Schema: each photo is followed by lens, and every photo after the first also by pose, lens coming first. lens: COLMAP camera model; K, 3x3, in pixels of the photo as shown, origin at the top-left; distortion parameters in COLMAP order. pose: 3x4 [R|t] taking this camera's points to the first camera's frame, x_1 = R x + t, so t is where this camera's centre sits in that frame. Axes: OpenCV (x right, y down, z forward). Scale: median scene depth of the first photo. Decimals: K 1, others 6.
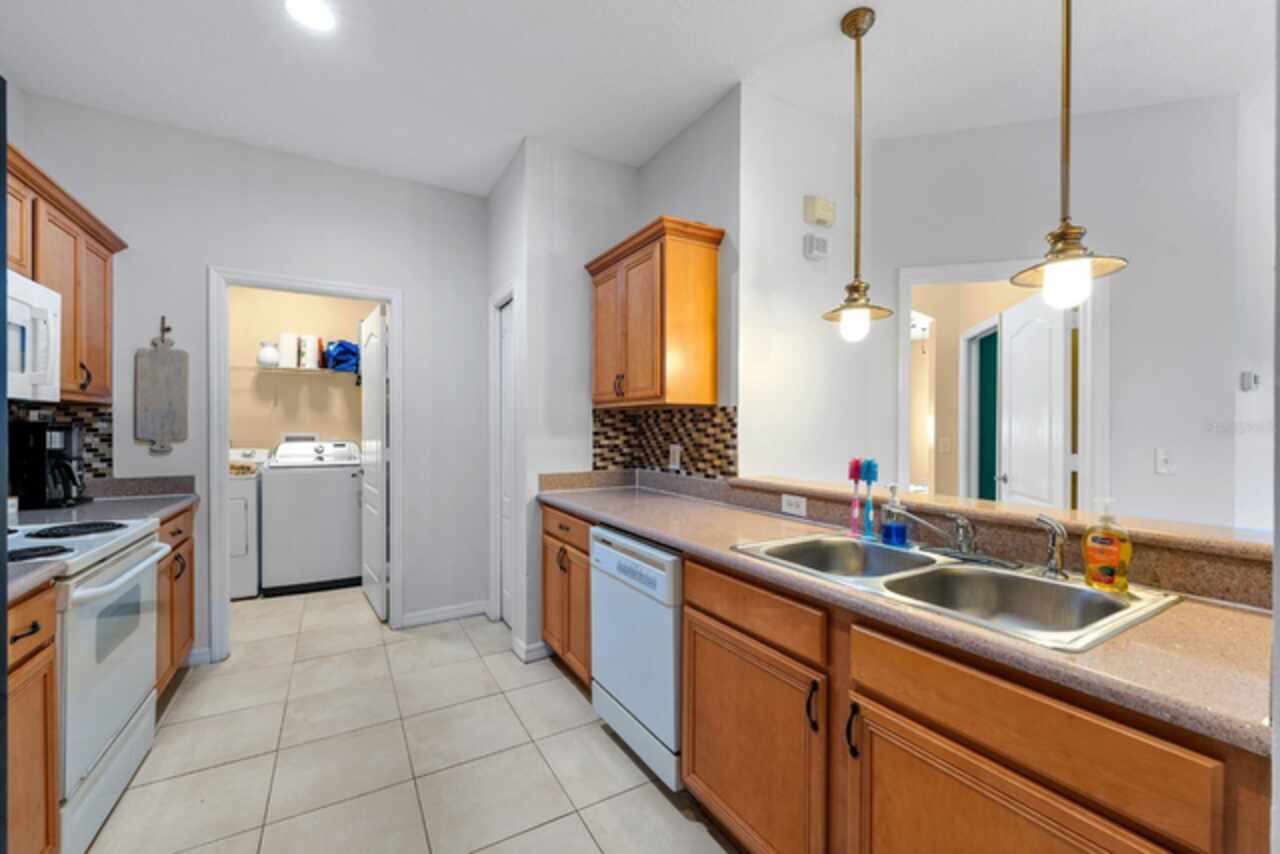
lens RADIAL K [[517.0, 0, 640.0], [0, 517.0, 427.0], [0, 0, 1]] dist [0.002318, -0.000053]
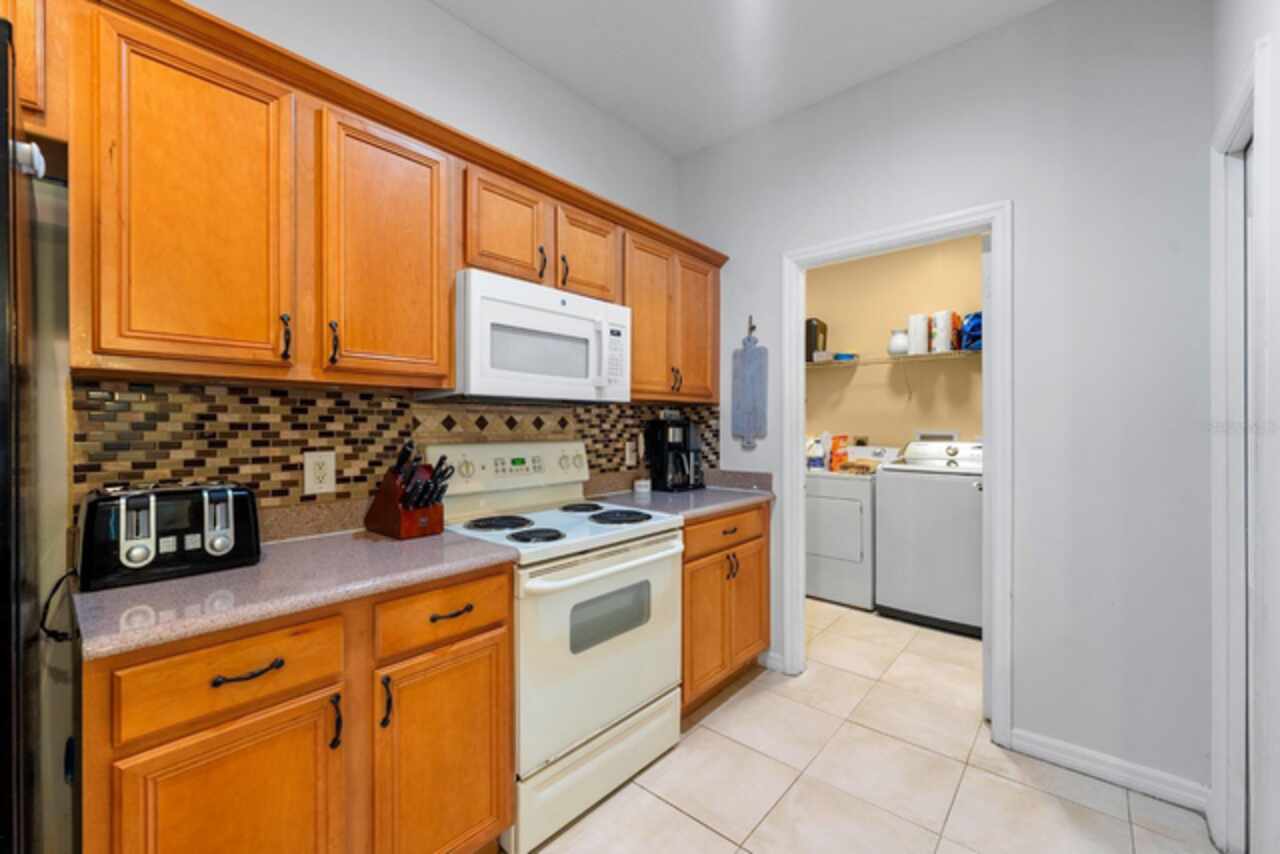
lens RADIAL K [[517.0, 0, 640.0], [0, 517.0, 427.0], [0, 0, 1]] dist [0.002318, -0.000053]
pose [[0.318588, 0.000695, -0.947893, -0.019020], [0.003430, 0.999992, 0.001886, 0.004207], [0.947887, -0.003852, 0.318583, 0.463062]]
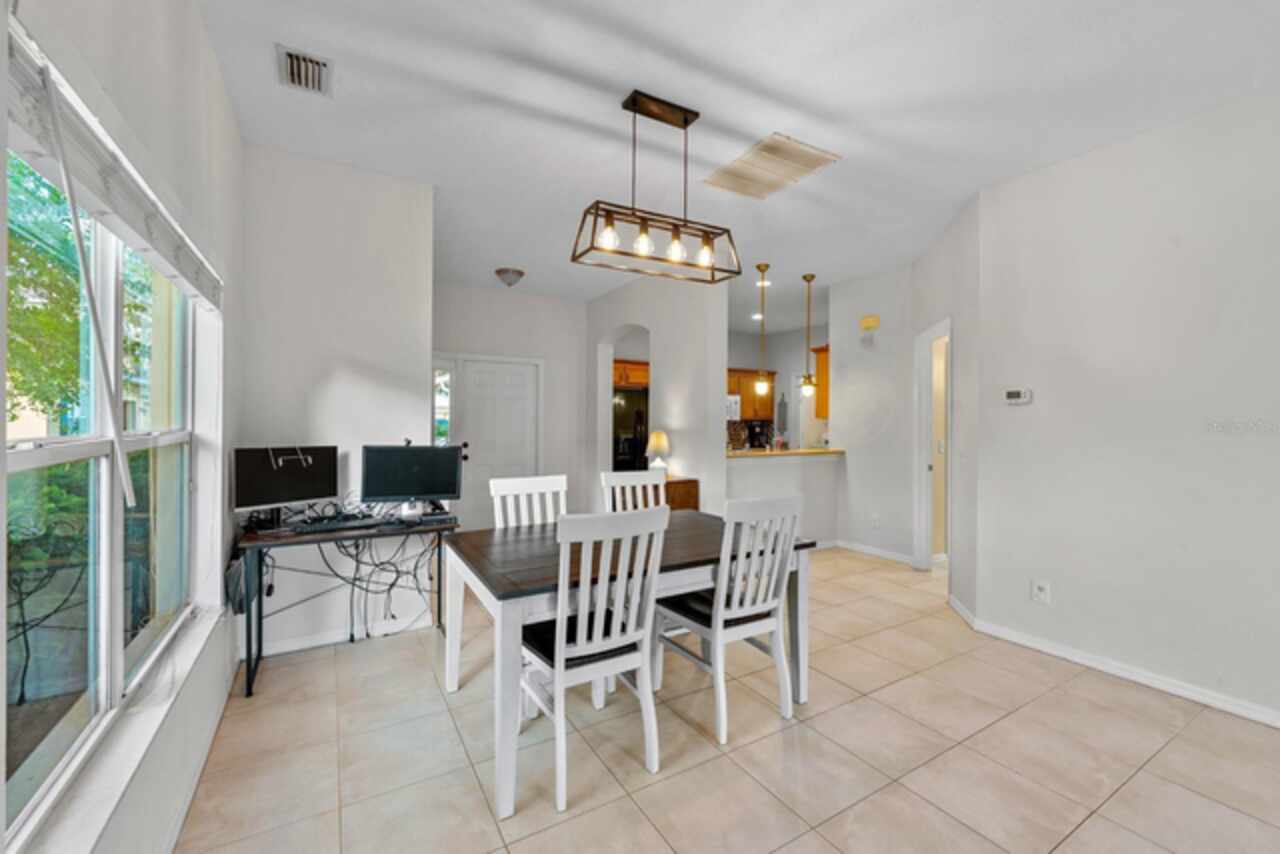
lens RADIAL K [[517.0, 0, 640.0], [0, 517.0, 427.0], [0, 0, 1]] dist [0.002318, -0.000053]
pose [[0.012736, 0.011611, -0.999851, 2.238741], [-0.001585, 0.999932, 0.011591, -0.031062], [0.999918, 0.001437, 0.012754, 0.079229]]
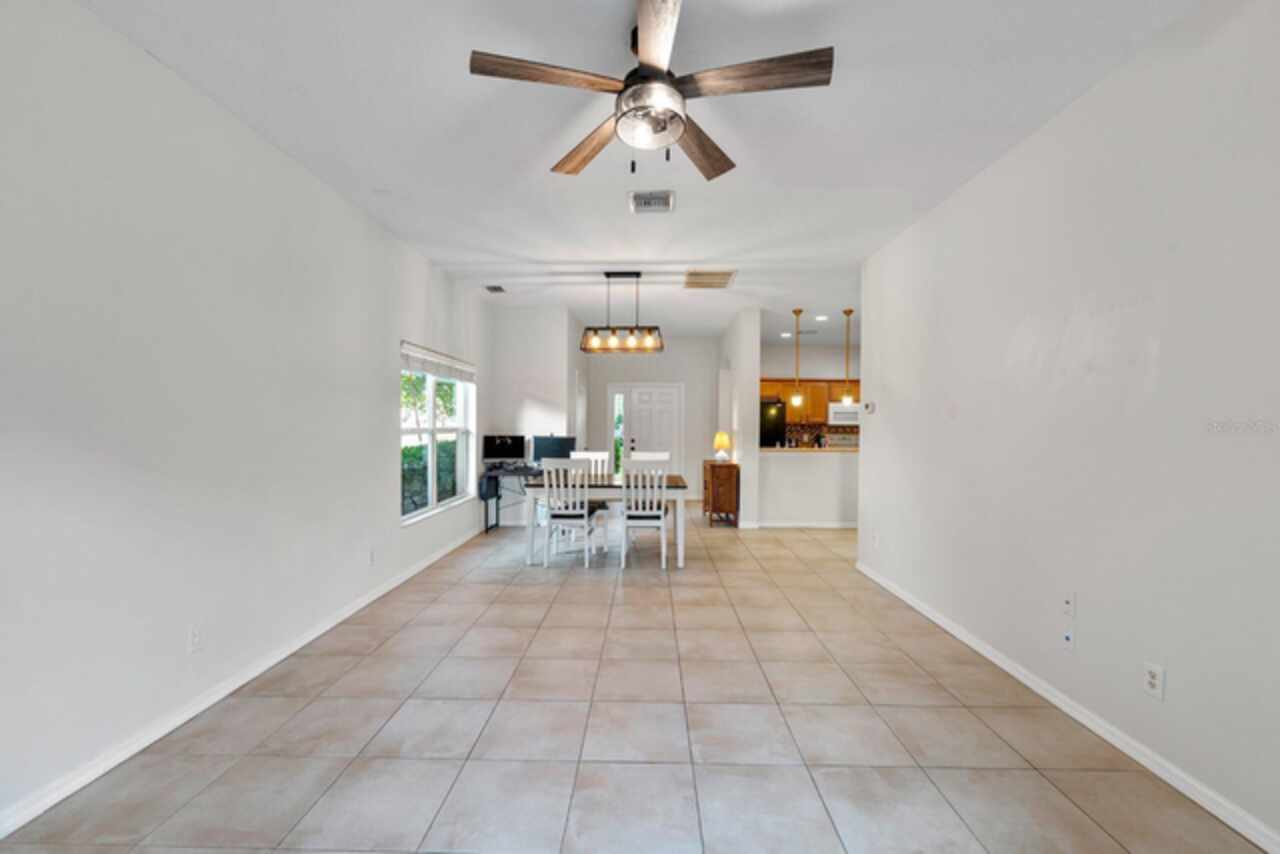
lens RADIAL K [[510.1, 0, 638.8], [0, 510.1, 433.7], [0, 0, 1]] dist [0.000604, 0.000010]
pose [[-0.519541, 0.011989, -0.854361, 2.898382], [-0.002712, 0.999873, 0.015681, -0.025563], [0.854441, 0.010464, -0.519443, 1.147509]]
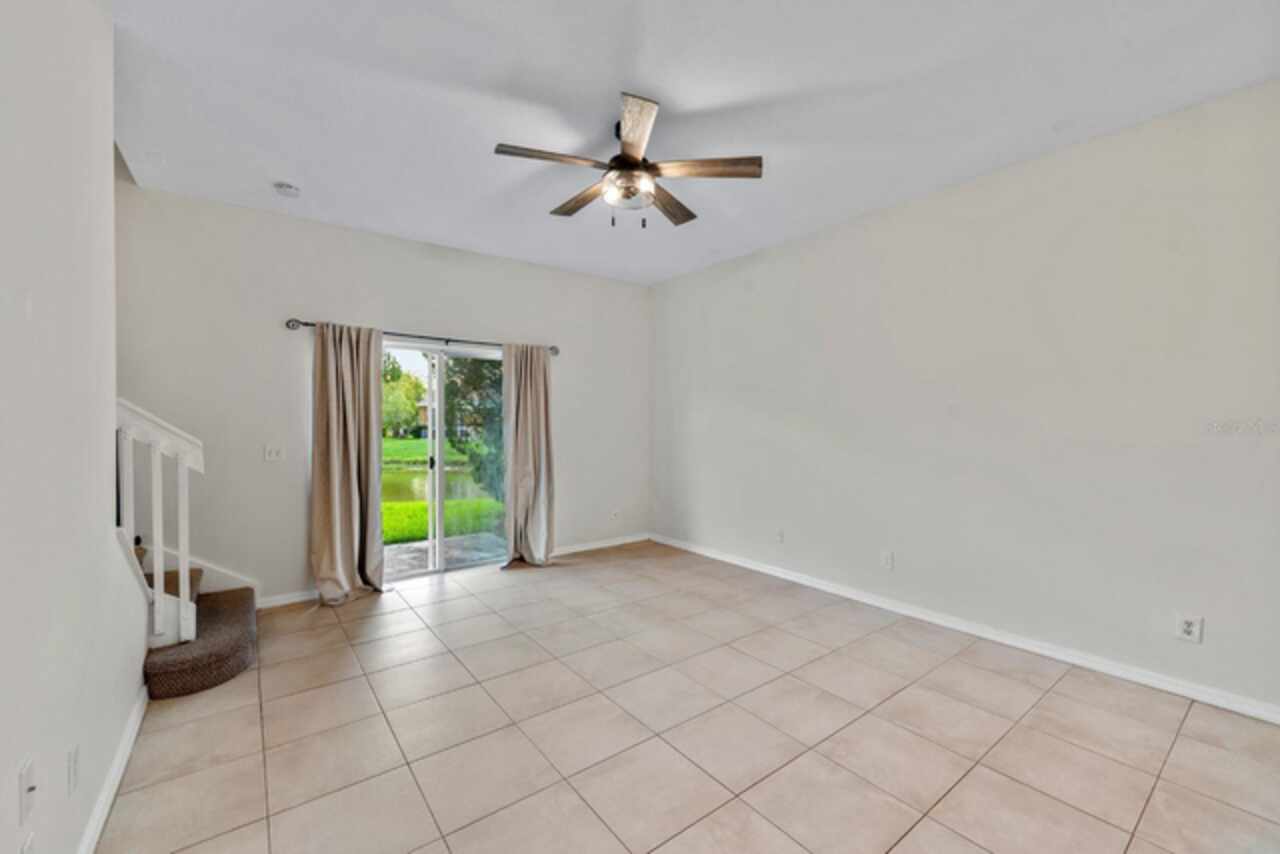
lens RADIAL K [[510.1, 0, 638.8], [0, 510.1, 433.7], [0, 0, 1]] dist [0.000604, 0.000010]
pose [[-0.122454, -0.013731, 0.992379, 1.347732], [0.000324, 0.999904, 0.013875, -0.021430], [-0.992474, 0.002021, -0.122438, 0.885192]]
